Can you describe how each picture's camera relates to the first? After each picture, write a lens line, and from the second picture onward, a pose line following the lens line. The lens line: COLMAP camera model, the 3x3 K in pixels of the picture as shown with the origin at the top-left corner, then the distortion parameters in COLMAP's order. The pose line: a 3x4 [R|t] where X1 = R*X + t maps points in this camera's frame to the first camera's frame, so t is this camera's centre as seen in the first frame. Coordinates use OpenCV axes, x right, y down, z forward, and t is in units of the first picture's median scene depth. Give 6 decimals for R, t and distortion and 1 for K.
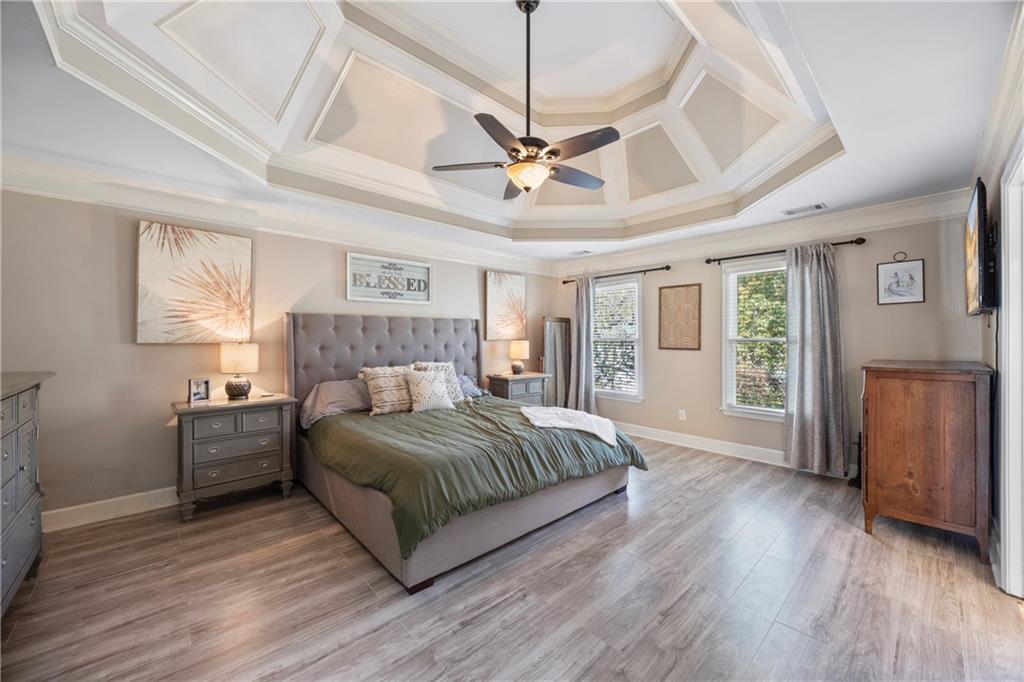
lens RADIAL K [[393.5, 0, 511.5], [0, 393.5, 339.7], [0, 0, 1]] dist [0.001946, 0.000221]
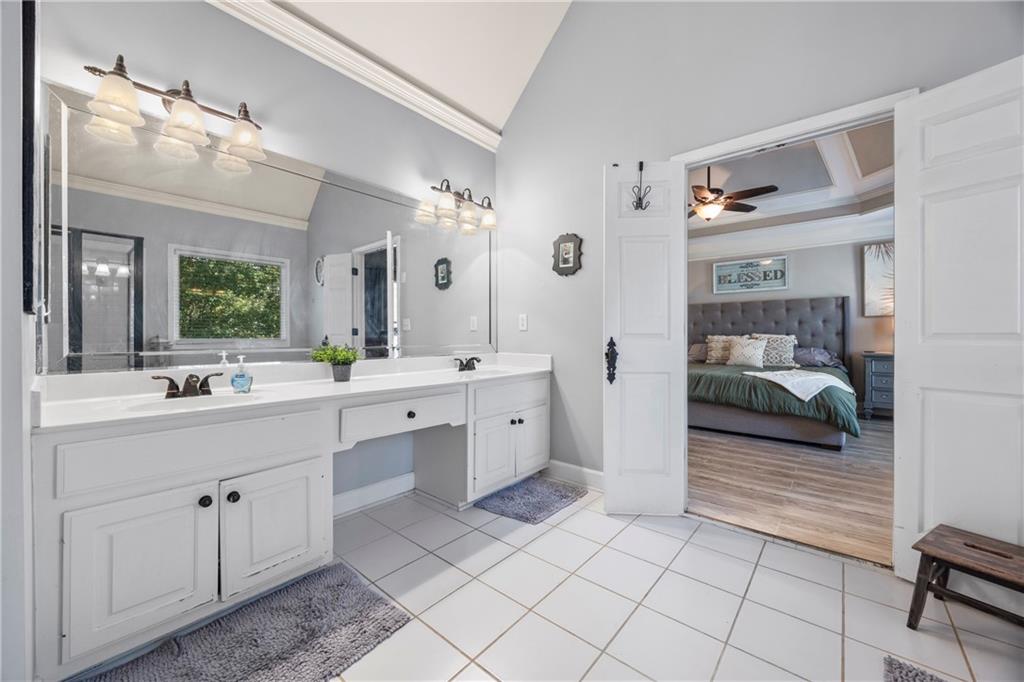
lens RADIAL K [[393.5, 0, 511.6], [0, 393.5, 334.4], [0, 0, 1]] dist [0.001946, 0.000221]
pose [[0.128224, 0.006452, -0.991724, 0.936234], [0.002407, 0.999974, 0.006817, 0.044425], [0.991742, -0.003261, 0.128205, -0.005917]]
